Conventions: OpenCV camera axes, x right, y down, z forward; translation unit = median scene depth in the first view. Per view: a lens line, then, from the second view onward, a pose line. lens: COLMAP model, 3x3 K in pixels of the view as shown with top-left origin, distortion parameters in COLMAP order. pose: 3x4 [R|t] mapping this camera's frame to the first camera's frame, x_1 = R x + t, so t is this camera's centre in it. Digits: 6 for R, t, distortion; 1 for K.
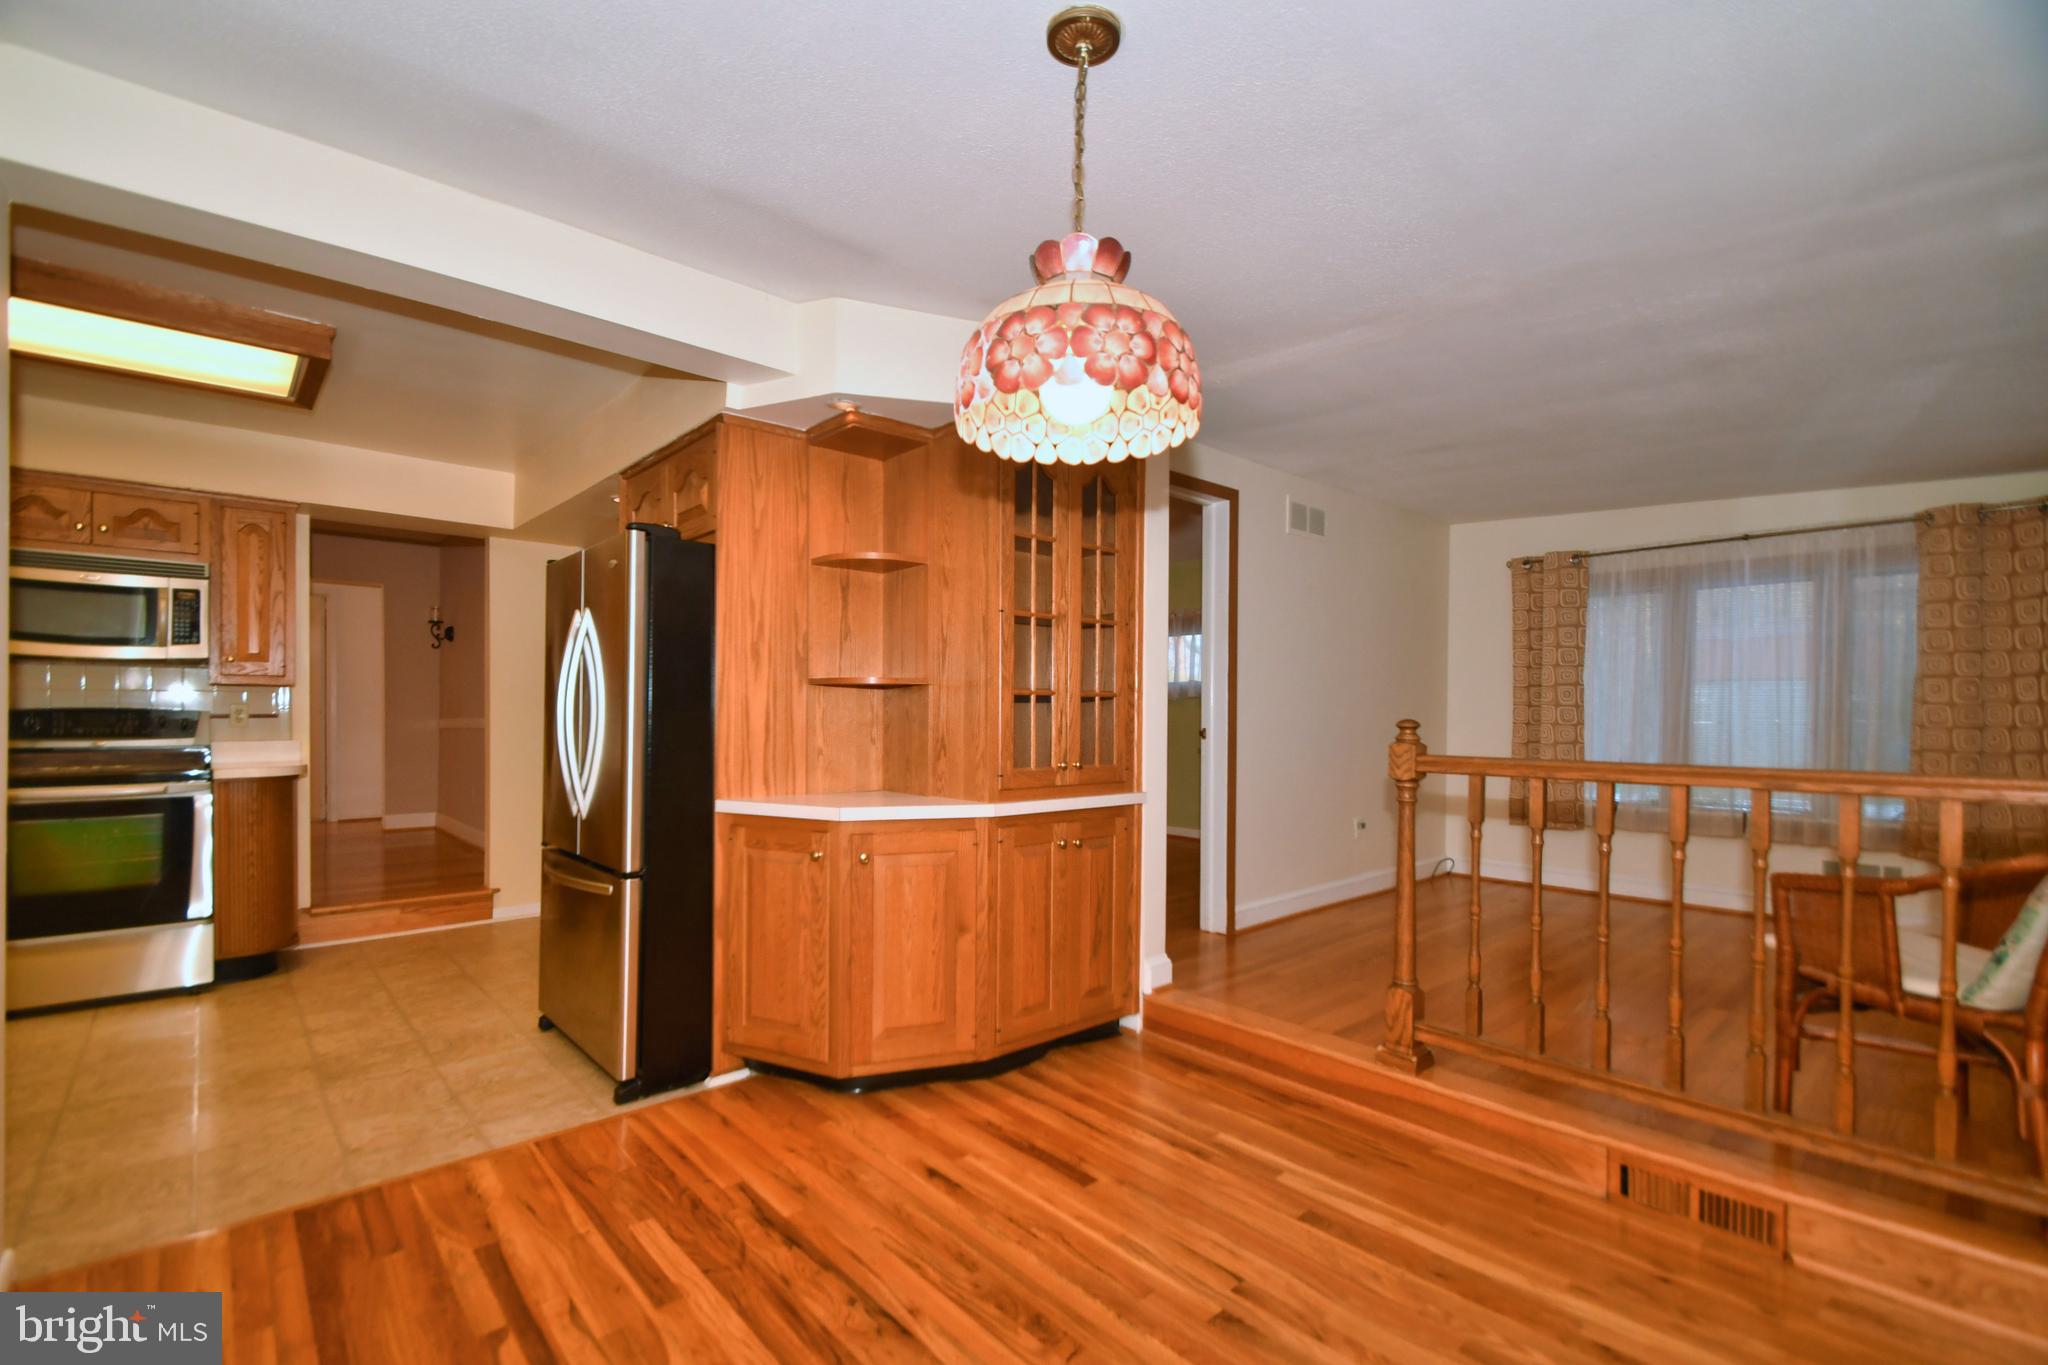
lens RADIAL K [[894.9, 0, 1000.5], [0, 894.9, 715.6], [0, 0, 1]] dist [0.019615, -0.013117]
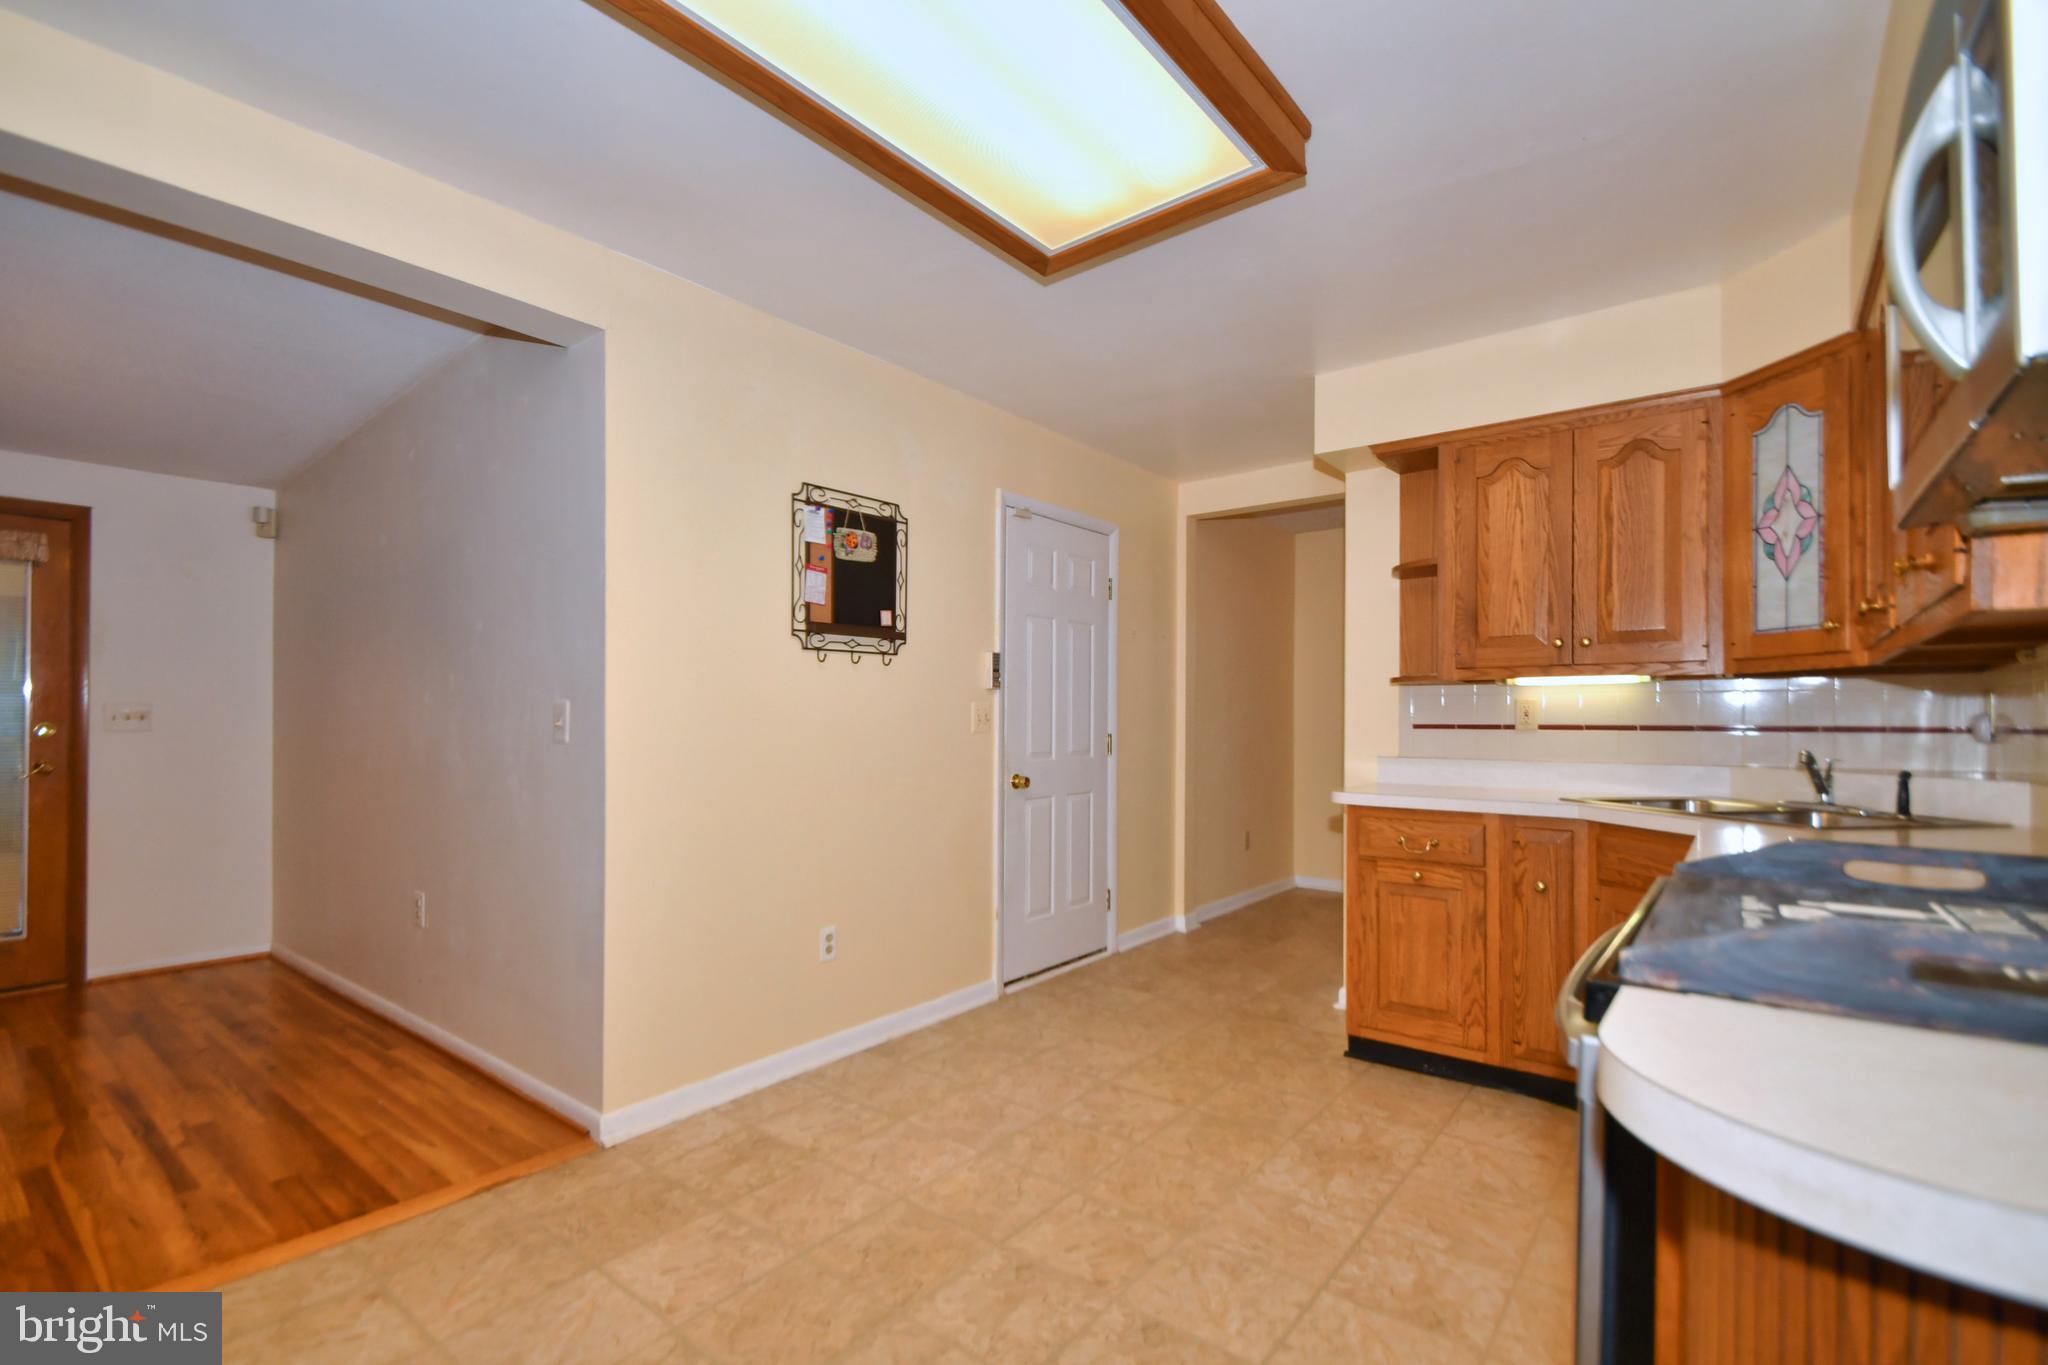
lens RADIAL K [[933.6, 0, 1002.0], [0, 933.6, 713.5], [0, 0, 1]] dist [0.022629, -0.017803]
pose [[-0.986291, -0.011626, -0.164607, -0.976950], [-0.011196, 0.999931, -0.003538, -0.000648], [0.164637, -0.001647, -0.986353, 1.651964]]
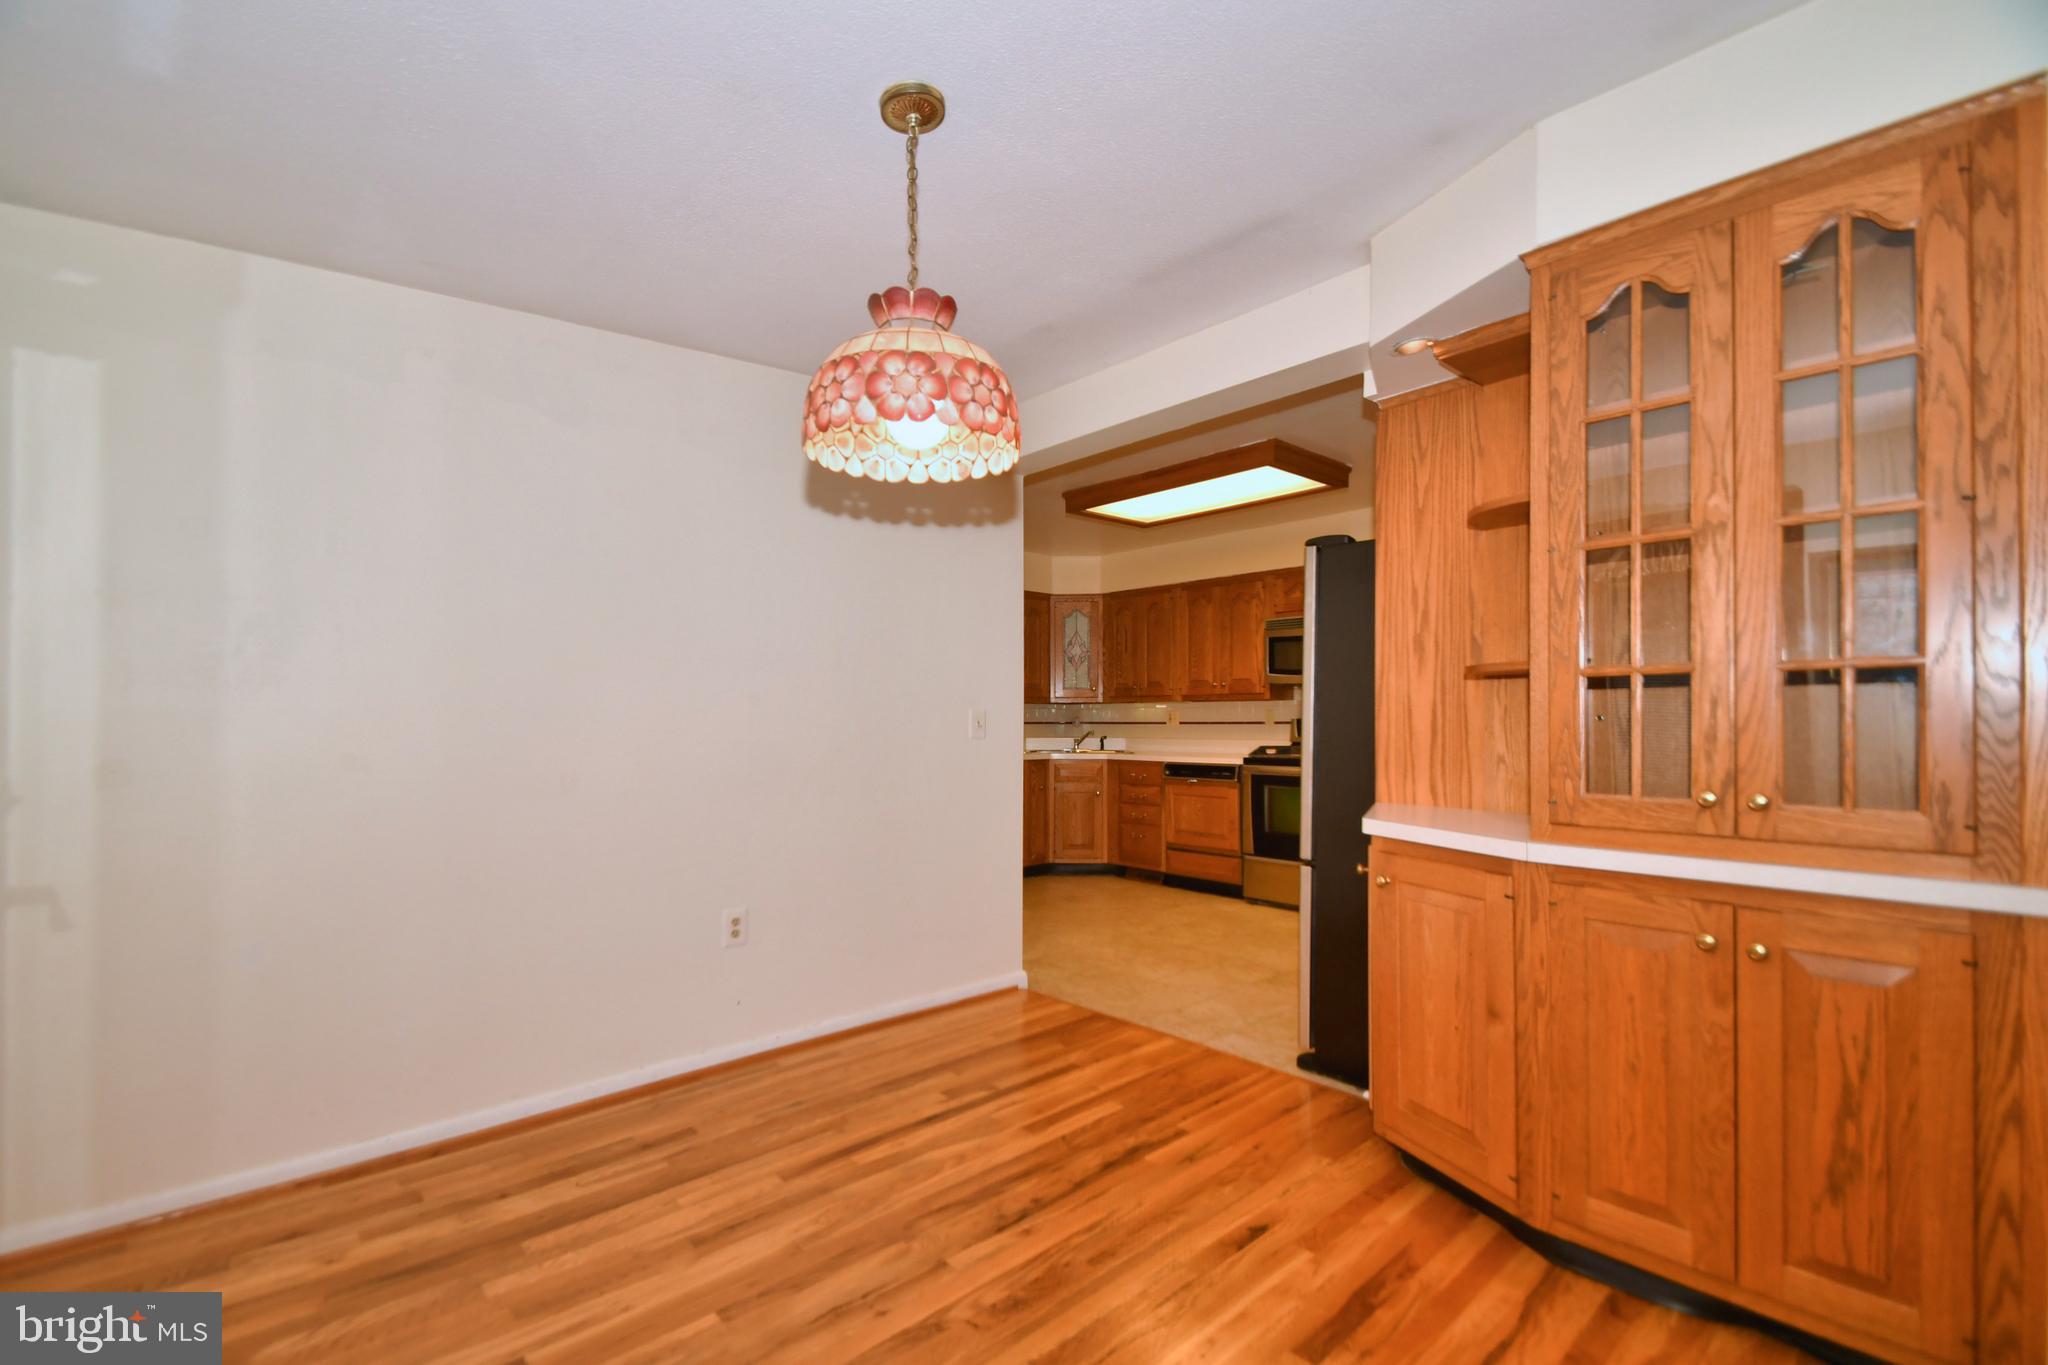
lens RADIAL K [[894.9, 0, 1000.5], [0, 894.9, 715.6], [0, 0, 1]] dist [0.019615, -0.013117]
pose [[0.004877, -0.012035, -0.999916, 0.681175], [-0.003411, 0.999922, -0.012052, 0.013577], [0.999982, 0.003469, 0.004836, 0.621338]]
